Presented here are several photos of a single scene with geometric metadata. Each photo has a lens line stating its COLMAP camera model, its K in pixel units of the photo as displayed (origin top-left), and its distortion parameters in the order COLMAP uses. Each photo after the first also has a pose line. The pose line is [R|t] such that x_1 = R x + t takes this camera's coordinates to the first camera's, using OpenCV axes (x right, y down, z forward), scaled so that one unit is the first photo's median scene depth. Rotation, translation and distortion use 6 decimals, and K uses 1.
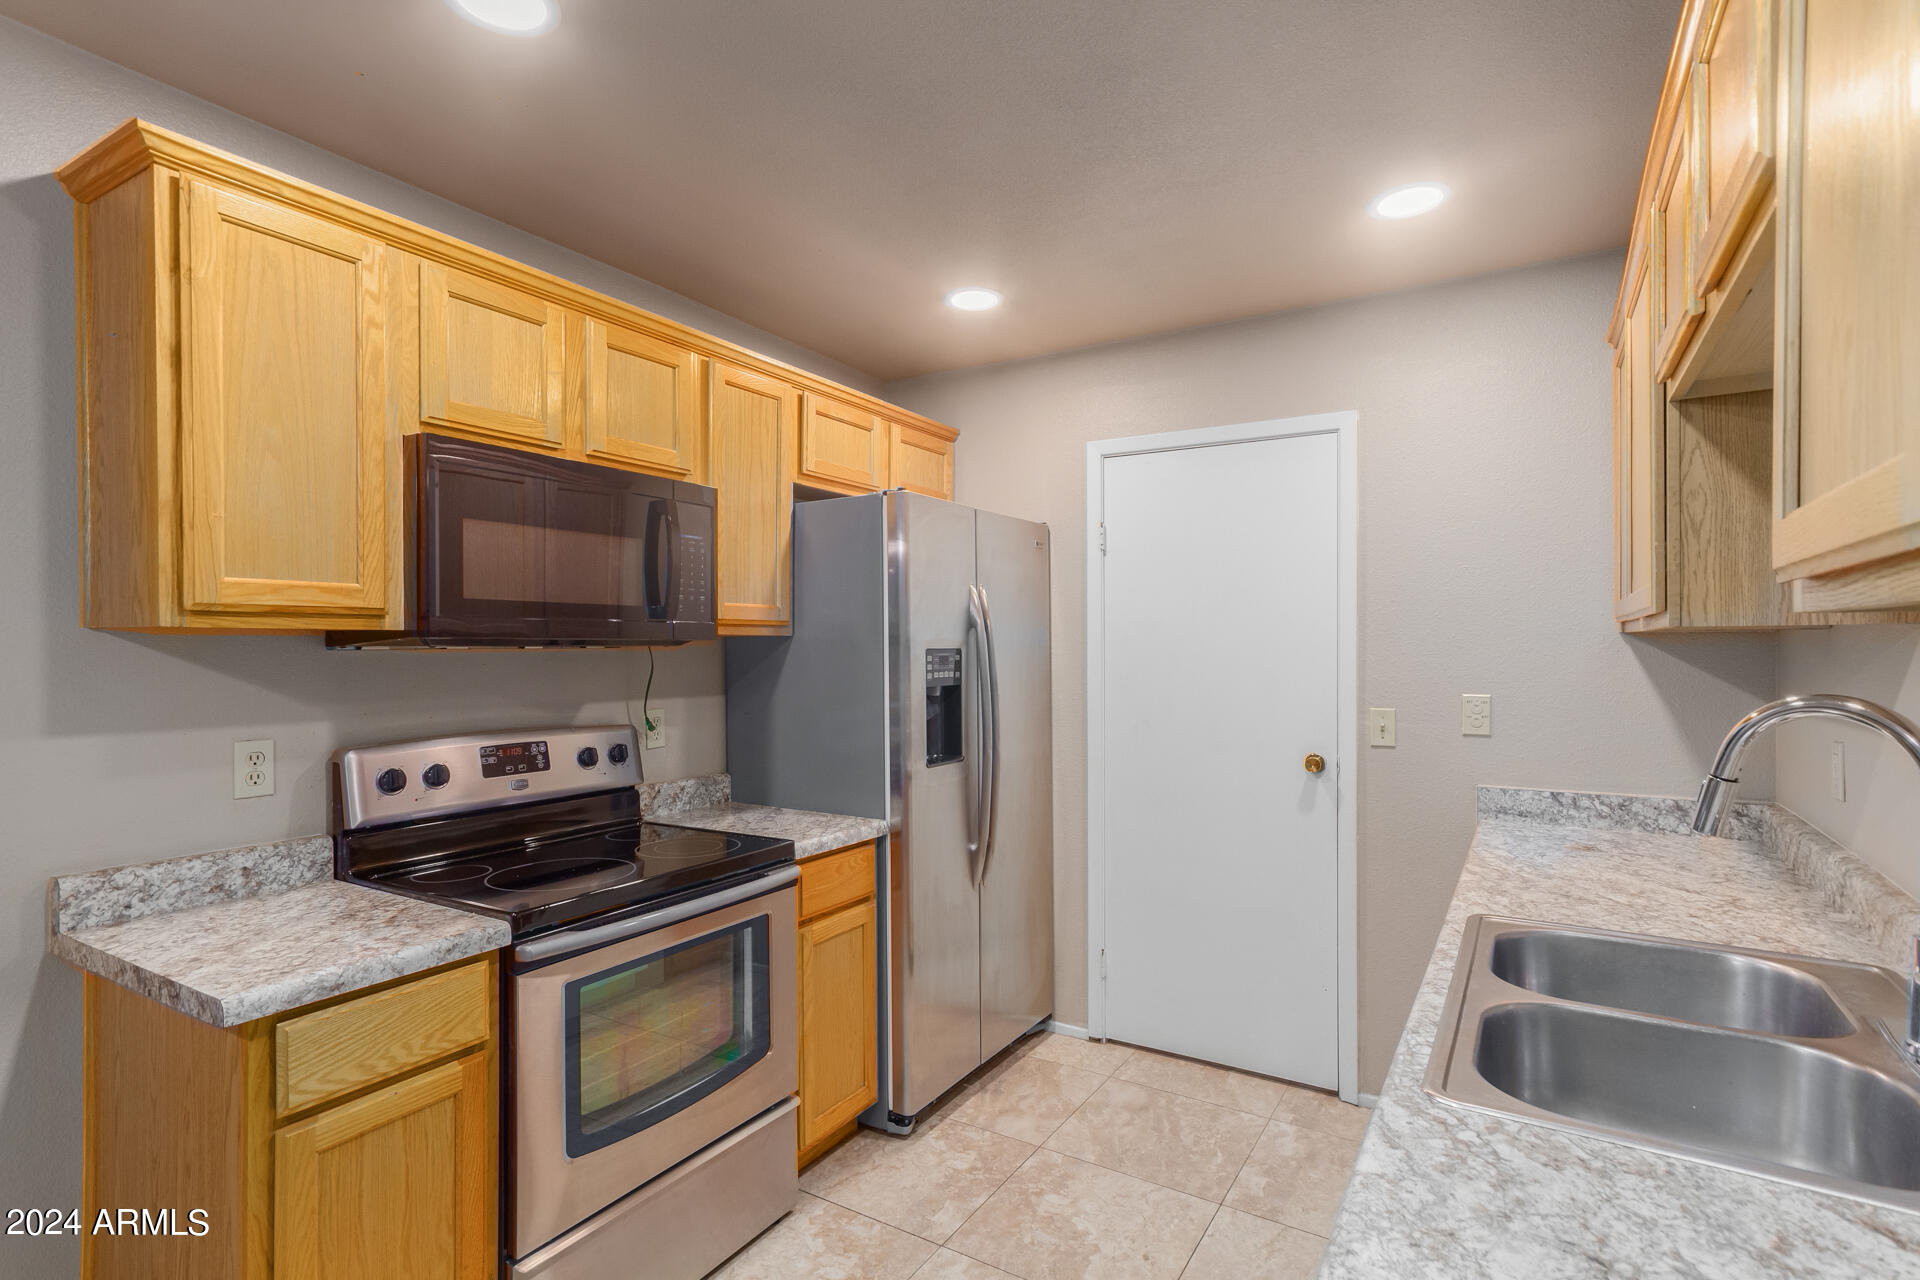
lens RADIAL K [[936.0, 0, 955.2], [0, 936.0, 652.2], [0, 0, 1]] dist [0.005885, 0.005941]
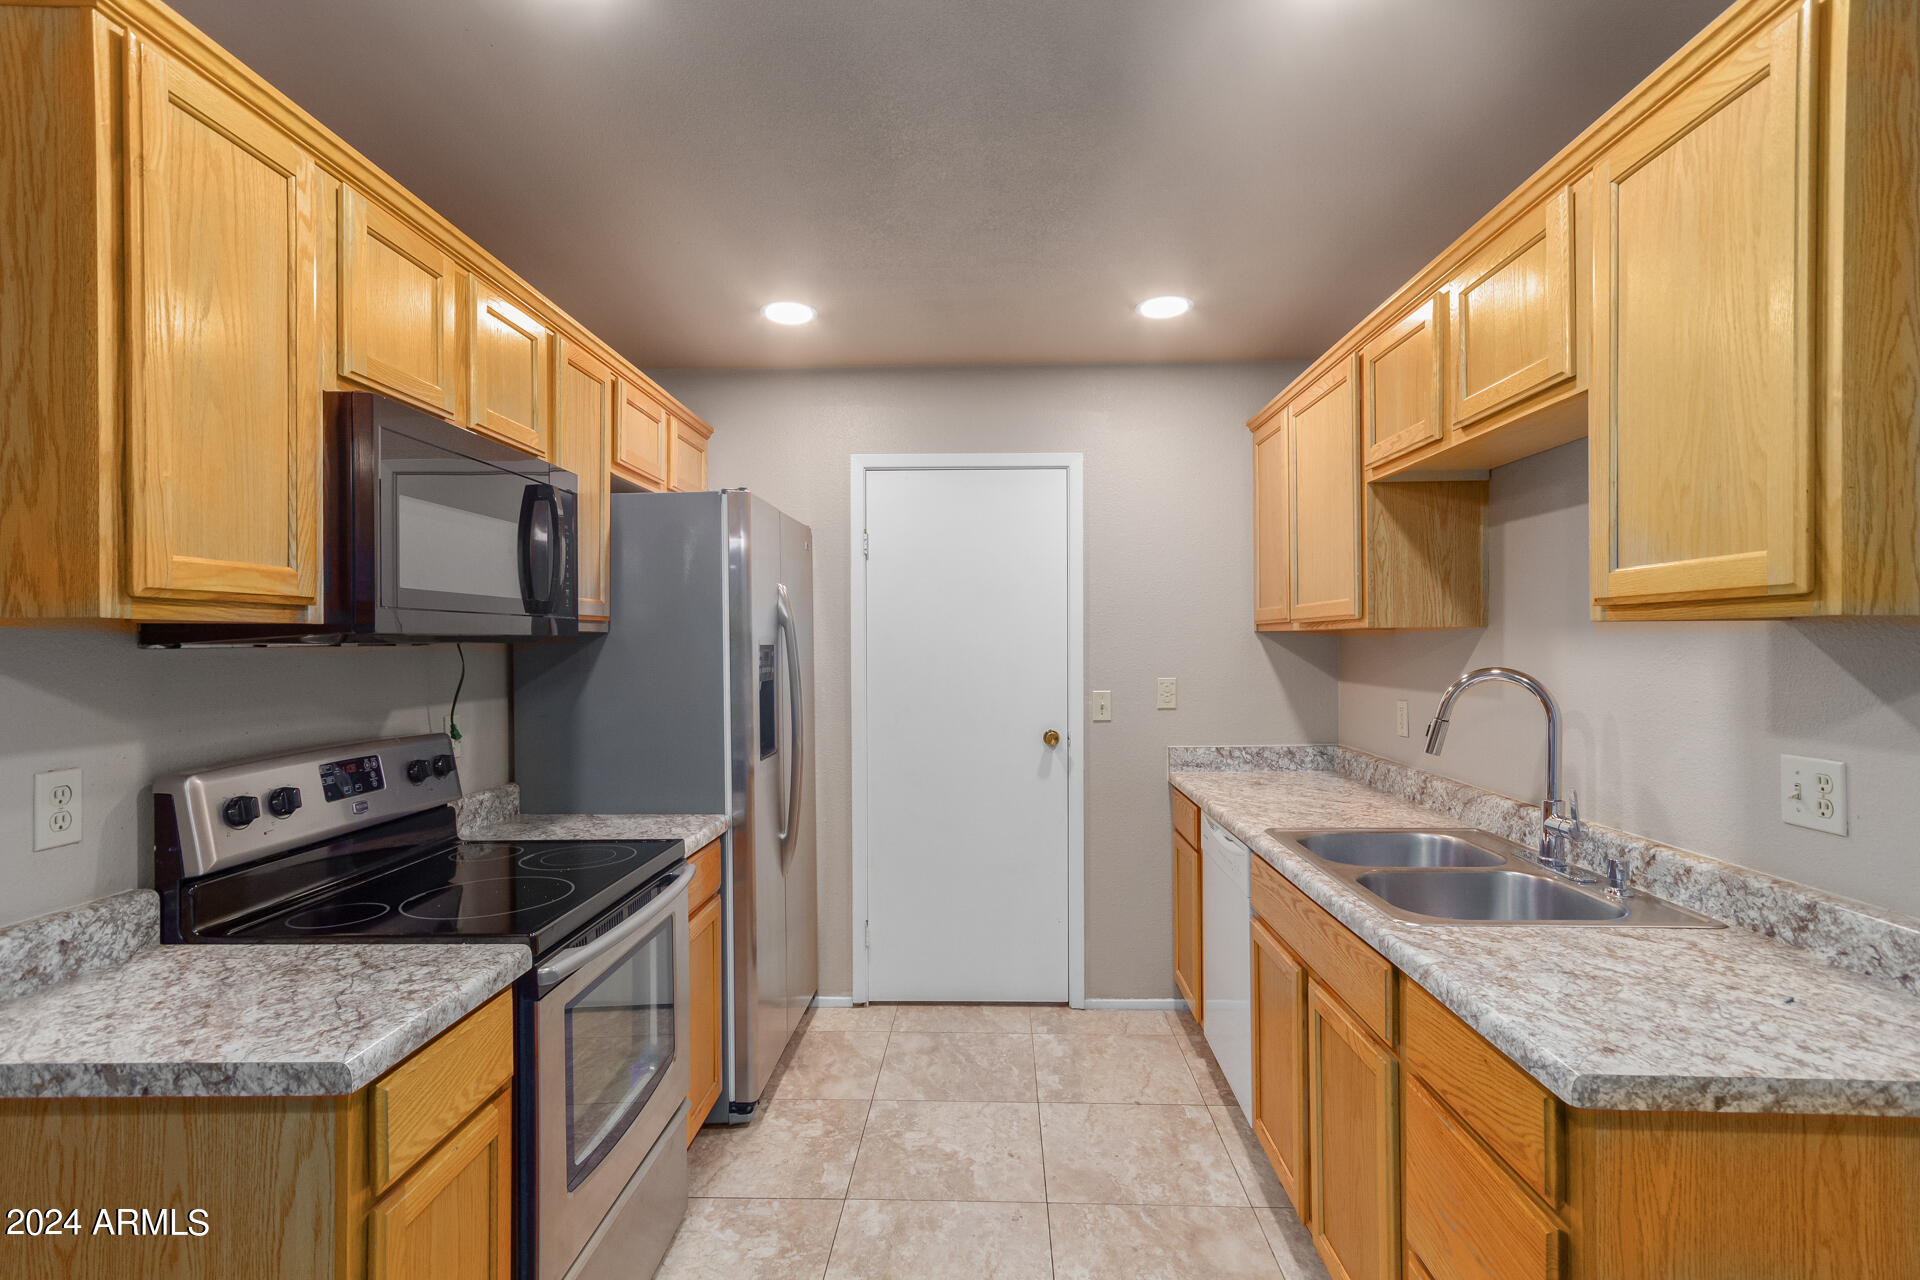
lens RADIAL K [[936.0, 0, 957.1], [0, 936.0, 643.8], [0, 0, 1]] dist [0.005885, 0.005941]
pose [[0.868945, -0.003377, 0.494897, -0.405657], [0.006523, 0.999968, -0.004629, 0.001283], [-0.494866, 0.007250, 0.868939, -0.003107]]
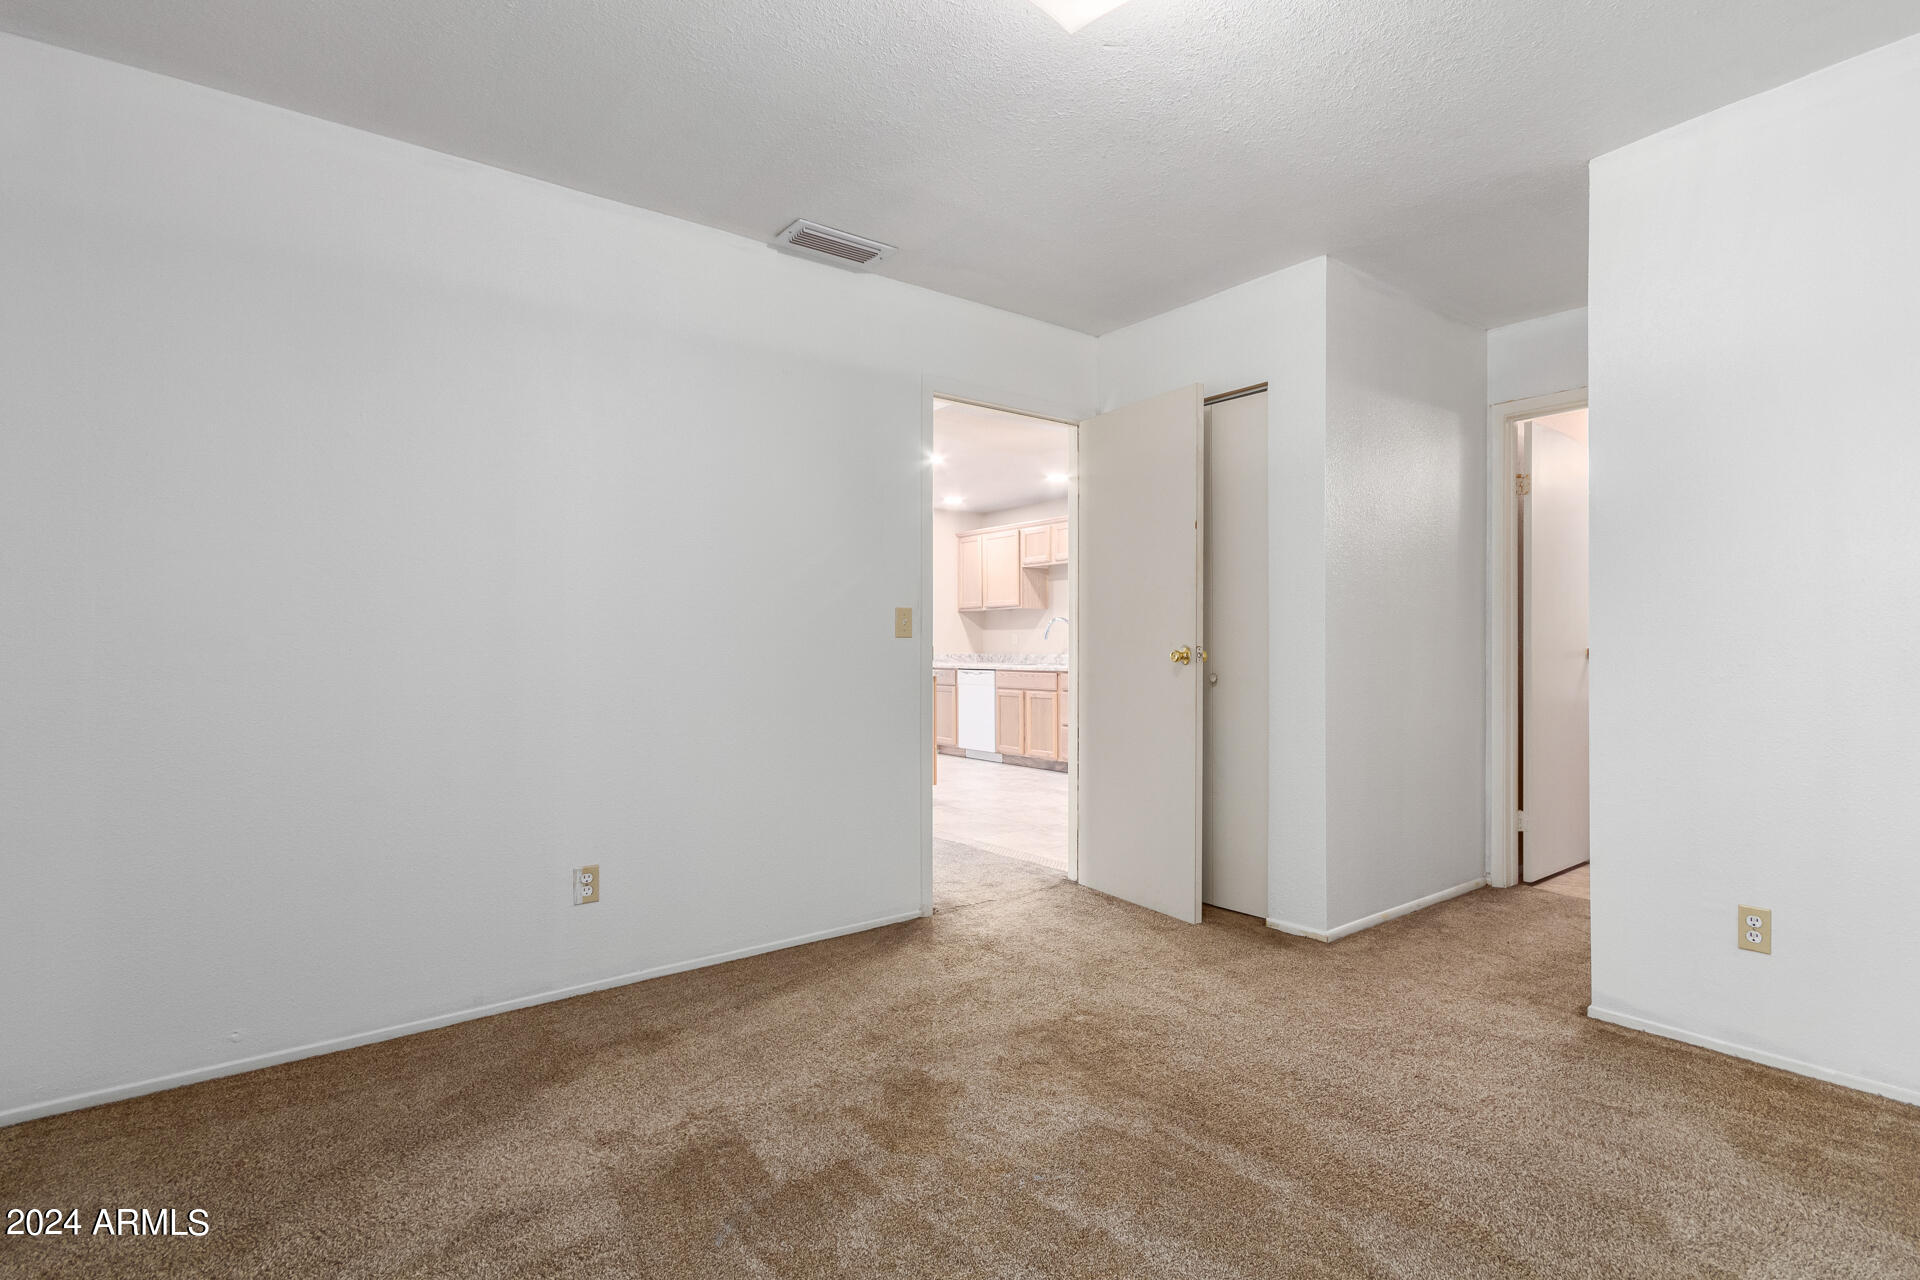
lens RADIAL K [[936.0, 0, 955.6], [0, 936.0, 645.8], [0, 0, 1]] dist [0.005885, 0.005941]
pose [[0.421247, 0.006835, 0.906920, -2.949960], [0.002473, 0.999959, -0.008685, 0.161927], [-0.906943, 0.005901, 0.421213, -0.639743]]
